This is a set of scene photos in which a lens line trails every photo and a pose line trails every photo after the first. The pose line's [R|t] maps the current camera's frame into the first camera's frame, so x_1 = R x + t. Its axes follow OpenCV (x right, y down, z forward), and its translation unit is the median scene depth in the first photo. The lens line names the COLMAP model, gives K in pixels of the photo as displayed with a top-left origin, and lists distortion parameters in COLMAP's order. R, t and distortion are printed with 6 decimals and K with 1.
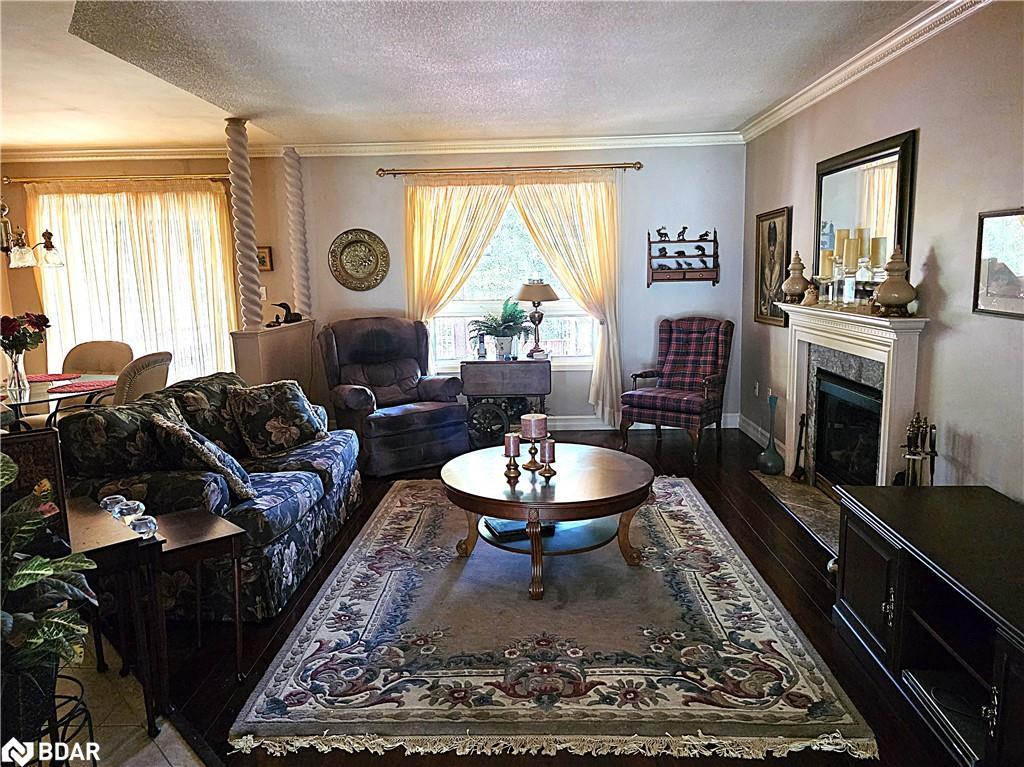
lens RADIAL K [[706.6, 0, 514.6], [0, 706.6, 395.2], [0, 0, 1]] dist [0.073827, -0.076658]
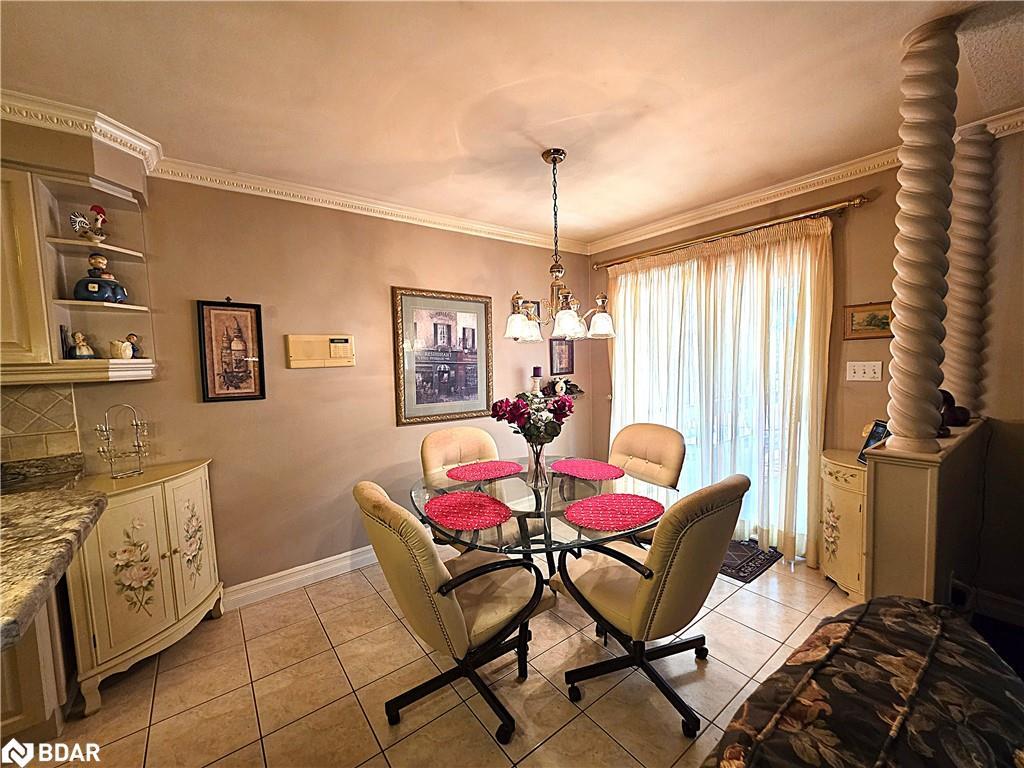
lens RADIAL K [[407.2, 0, 507.6], [0, 407.2, 390.3], [0, 0, 1]] dist [0.001370, -0.000277]
pose [[0.624641, 0.064724, -0.778225, -0.285709], [-0.121095, 0.992533, -0.014649, -0.081155], [0.771466, 0.103390, 0.627815, 0.519819]]
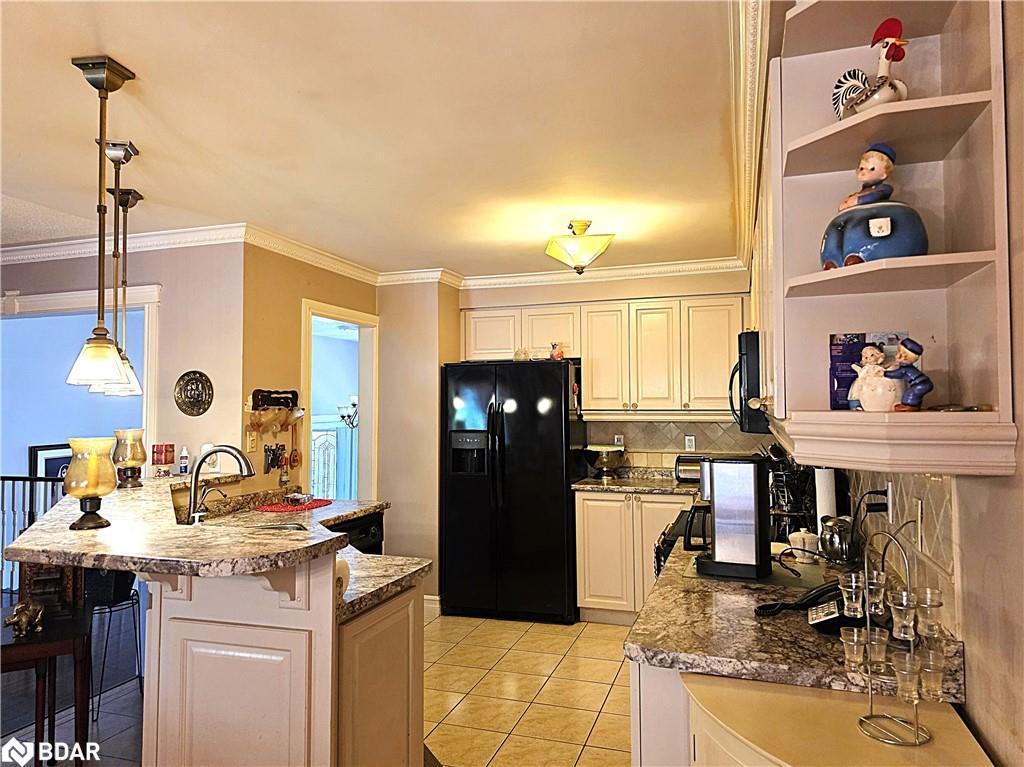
lens RADIAL K [[693.9, 0, 519.4], [0, 693.9, 376.4], [0, 0, 1]] dist [0.007353, 0.001960]
pose [[-0.960115, 0.041523, 0.276504, -0.685464], [0.077477, 0.989697, 0.120401, -0.116822], [-0.268656, 0.137022, -0.953441, 0.708859]]
